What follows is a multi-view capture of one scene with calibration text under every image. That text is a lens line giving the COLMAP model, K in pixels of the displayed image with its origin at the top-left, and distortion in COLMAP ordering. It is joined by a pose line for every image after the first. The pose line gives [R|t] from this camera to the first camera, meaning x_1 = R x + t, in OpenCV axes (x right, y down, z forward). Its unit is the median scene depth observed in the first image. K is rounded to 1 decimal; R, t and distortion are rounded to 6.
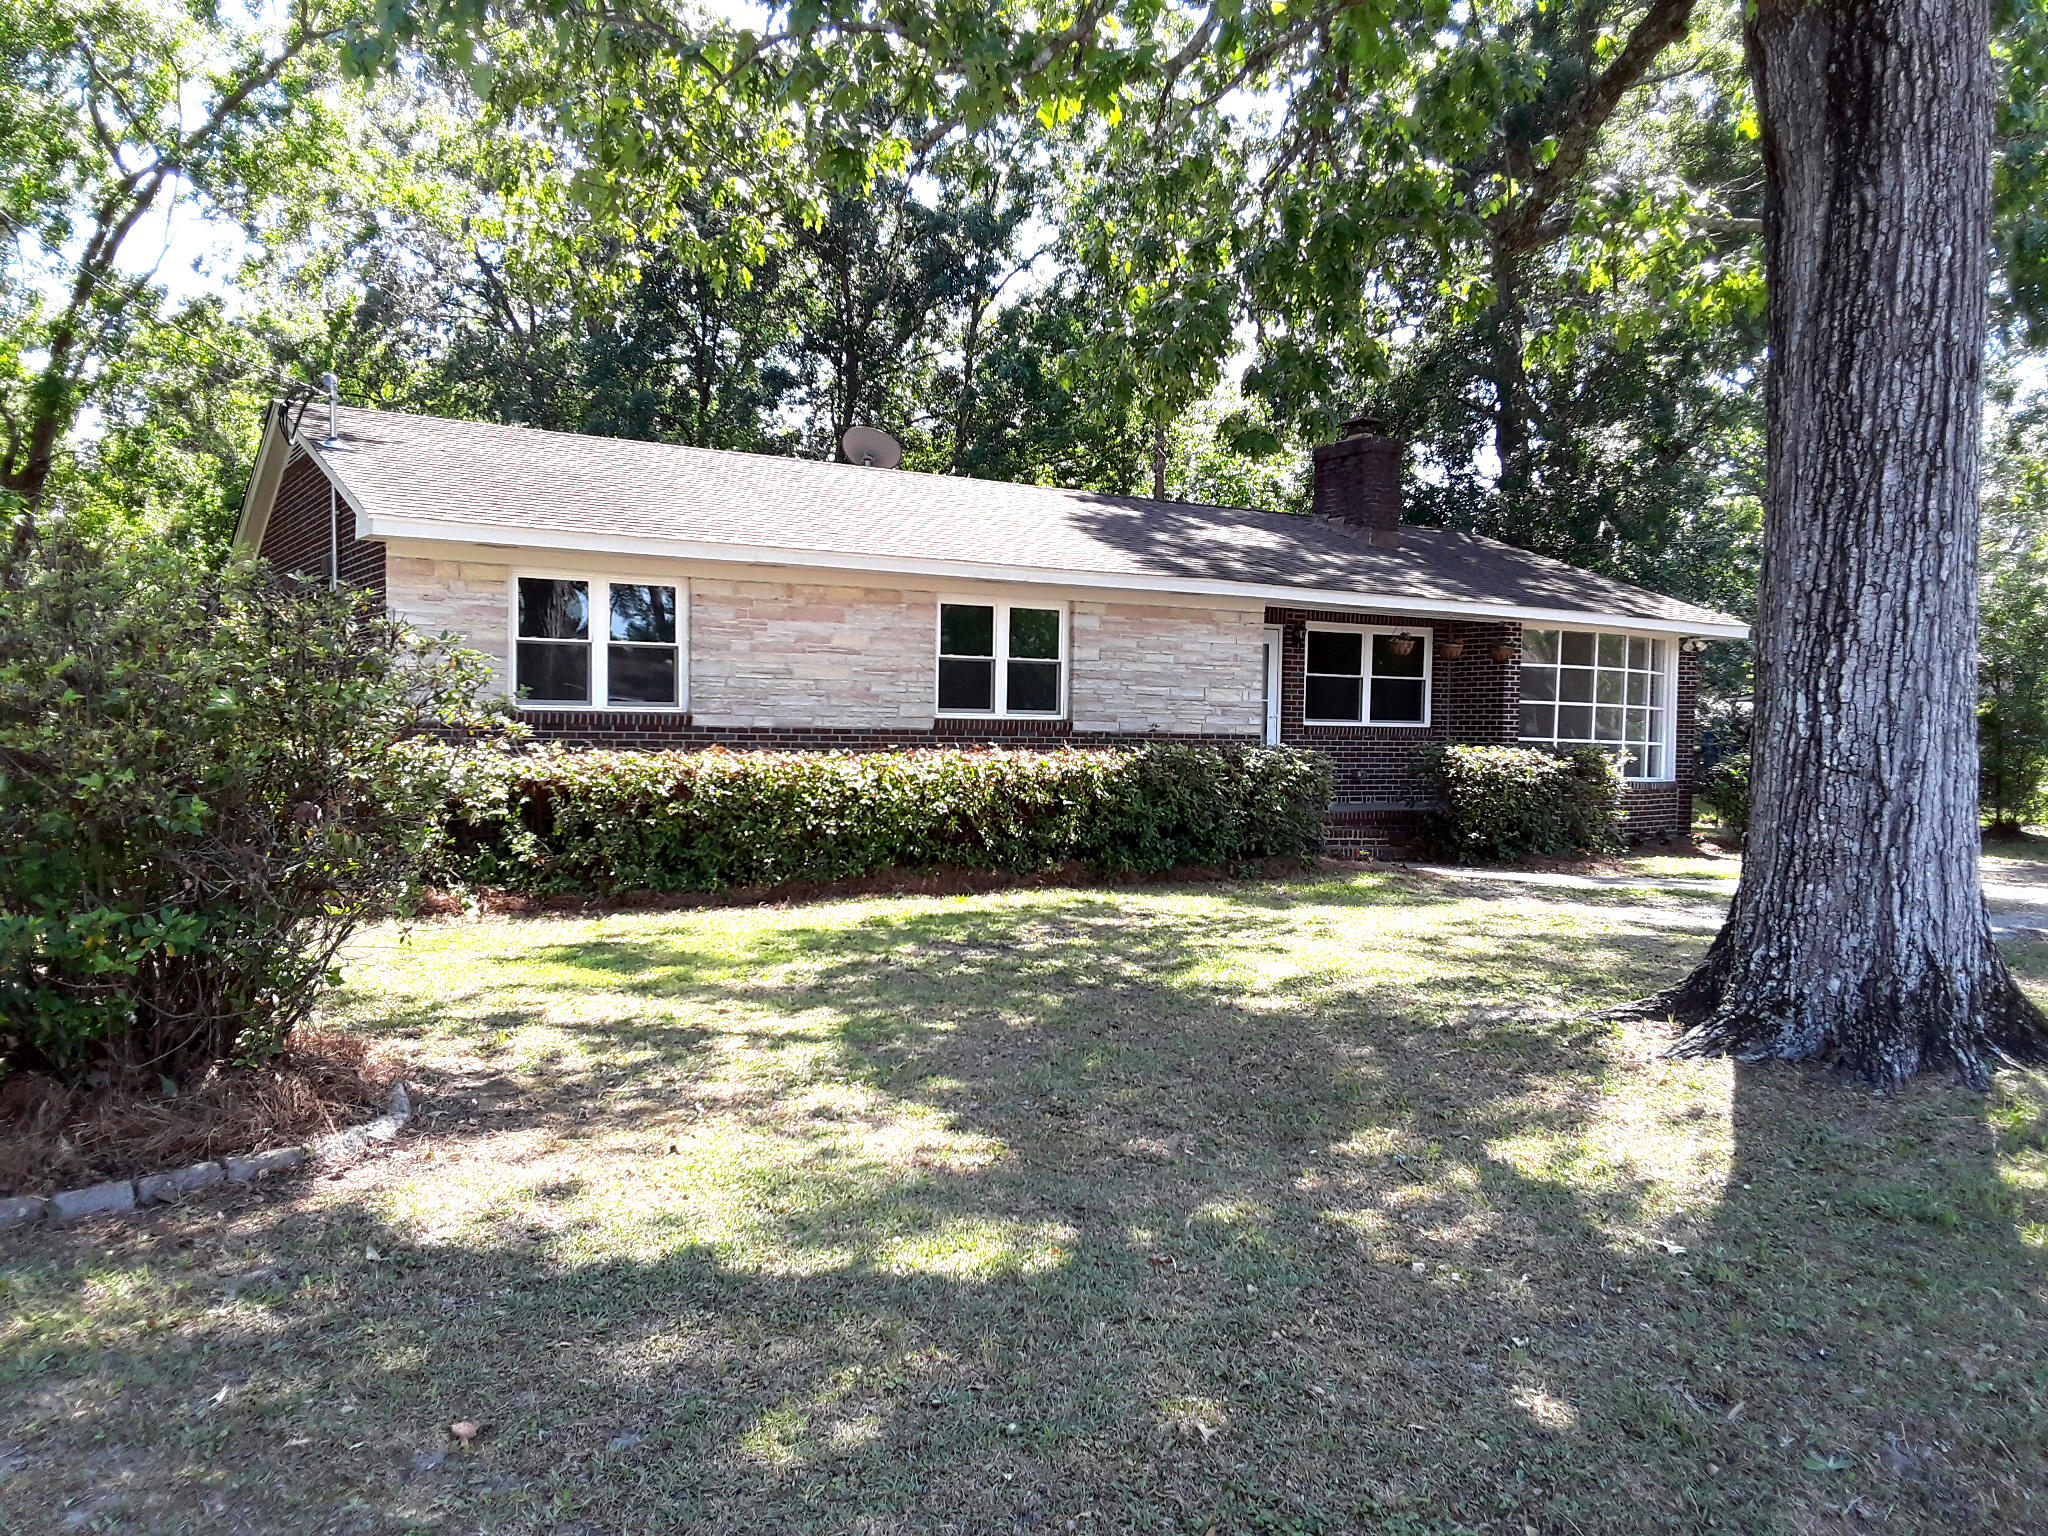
lens RADIAL K [[1666.3, 0, 1020.4], [0, 1666.3, 771.4], [0, 0, 1]] dist [0.066770, -0.119696]
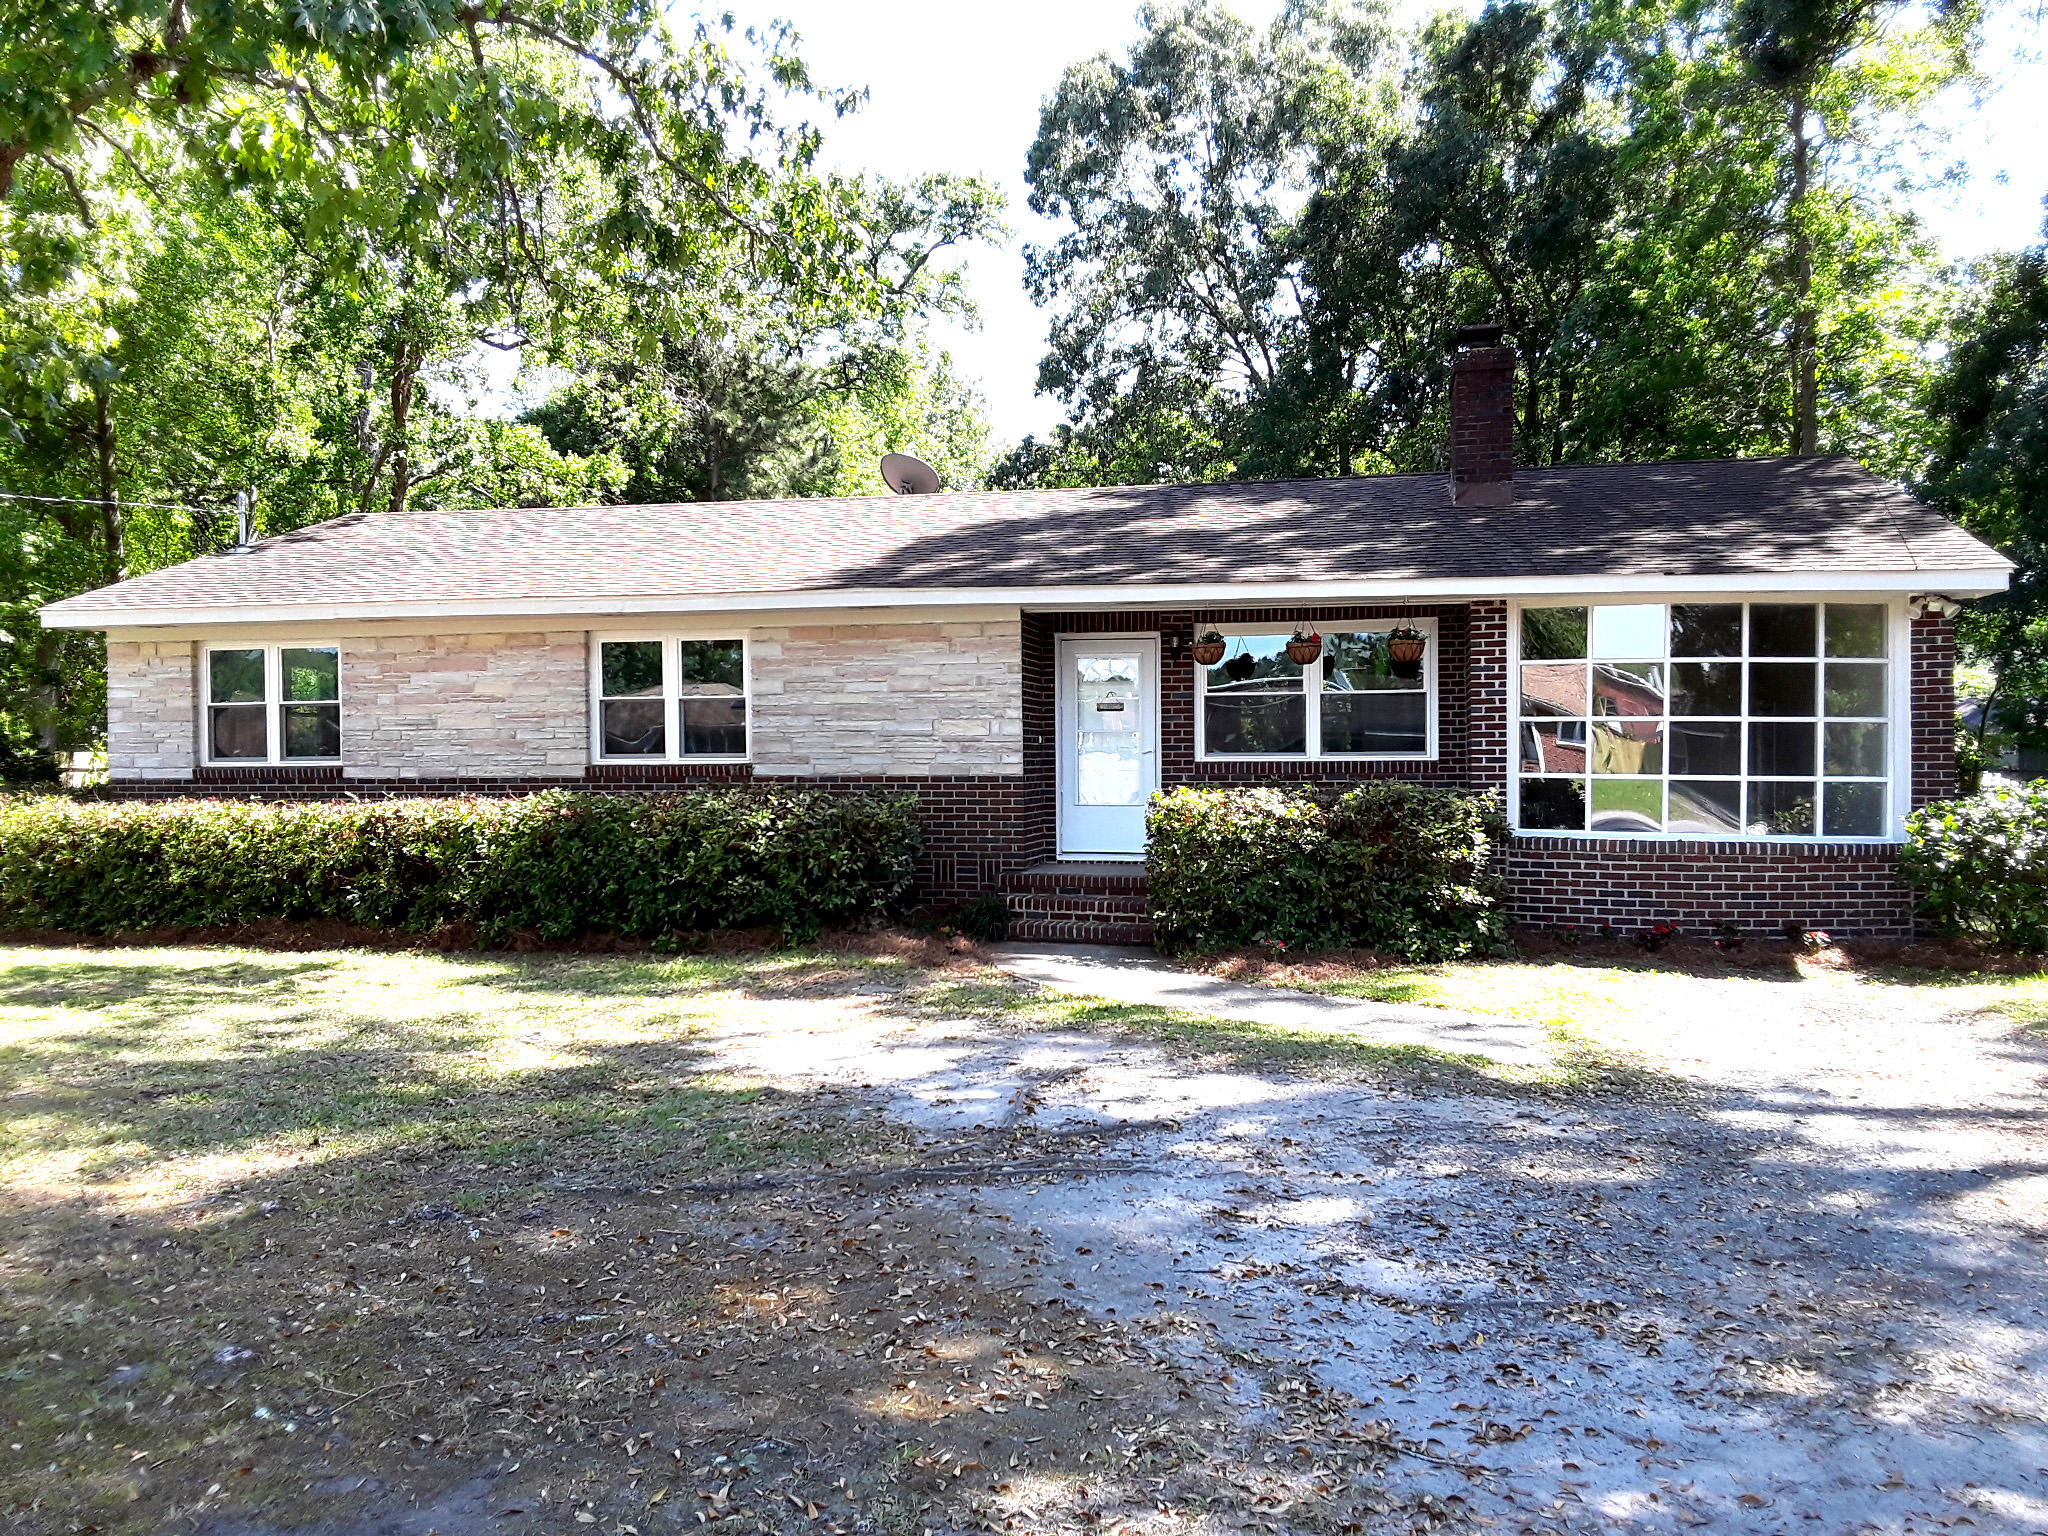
lens RADIAL K [[1666.3, 0, 1016.5], [0, 1666.3, 769.0], [0, 0, 1]] dist [0.066770, -0.119696]
pose [[0.720388, -0.019481, -0.693298, 0.830198], [-0.002837, 0.999514, -0.031033, -0.001182], [0.693566, 0.024322, 0.719982, 0.524677]]
